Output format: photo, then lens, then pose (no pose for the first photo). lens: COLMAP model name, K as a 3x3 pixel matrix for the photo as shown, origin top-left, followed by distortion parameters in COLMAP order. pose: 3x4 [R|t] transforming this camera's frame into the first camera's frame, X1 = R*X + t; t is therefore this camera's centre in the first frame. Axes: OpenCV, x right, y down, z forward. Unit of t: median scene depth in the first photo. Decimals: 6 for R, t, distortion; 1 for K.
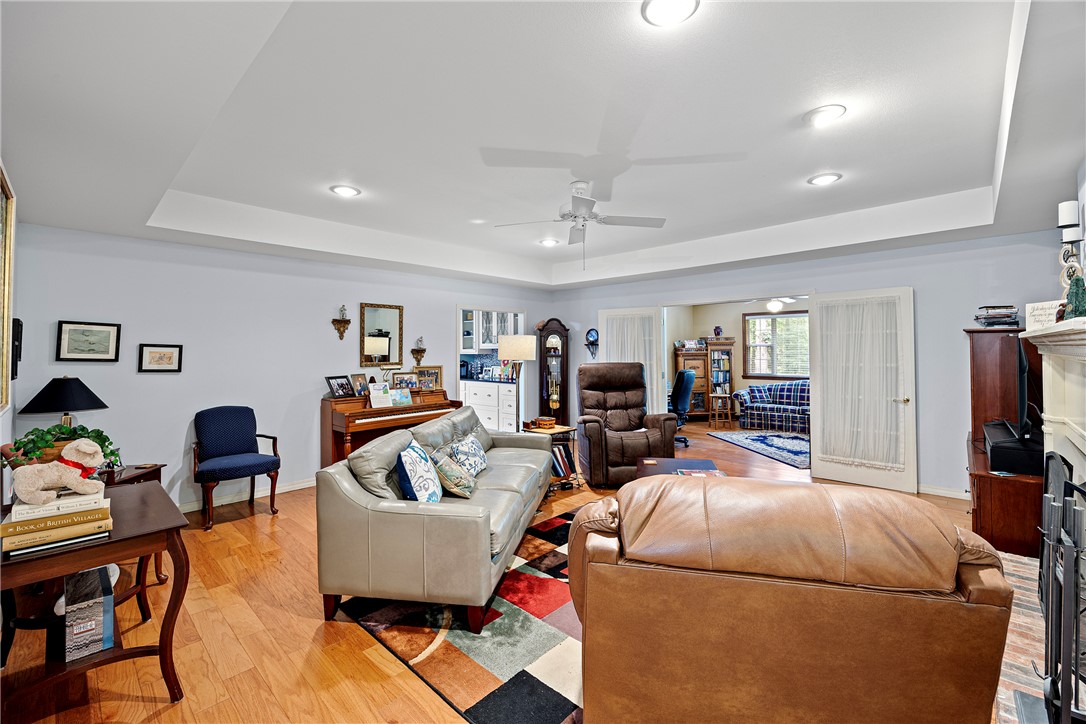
lens RADIAL K [[454.4, 0, 543.9], [0, 454.4, 346.3], [0, 0, 1]] dist [-0.000521, -0.000041]
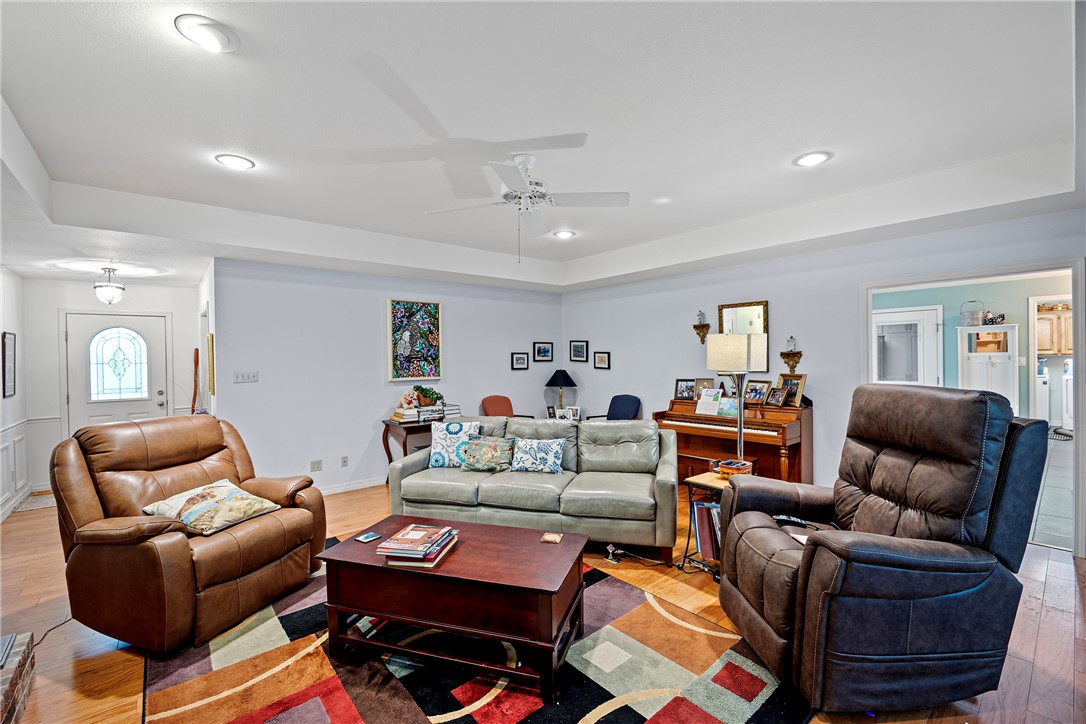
lens RADIAL K [[454.2, 0, 544.1], [0, 454.2, 365.0], [0, 0, 1]] dist [0.000282, -0.000081]
pose [[-0.110845, 0.023036, -0.993571, 0.711481], [0.019581, 0.999588, 0.020991, 0.004576], [0.993645, -0.017128, -0.111250, 0.880375]]
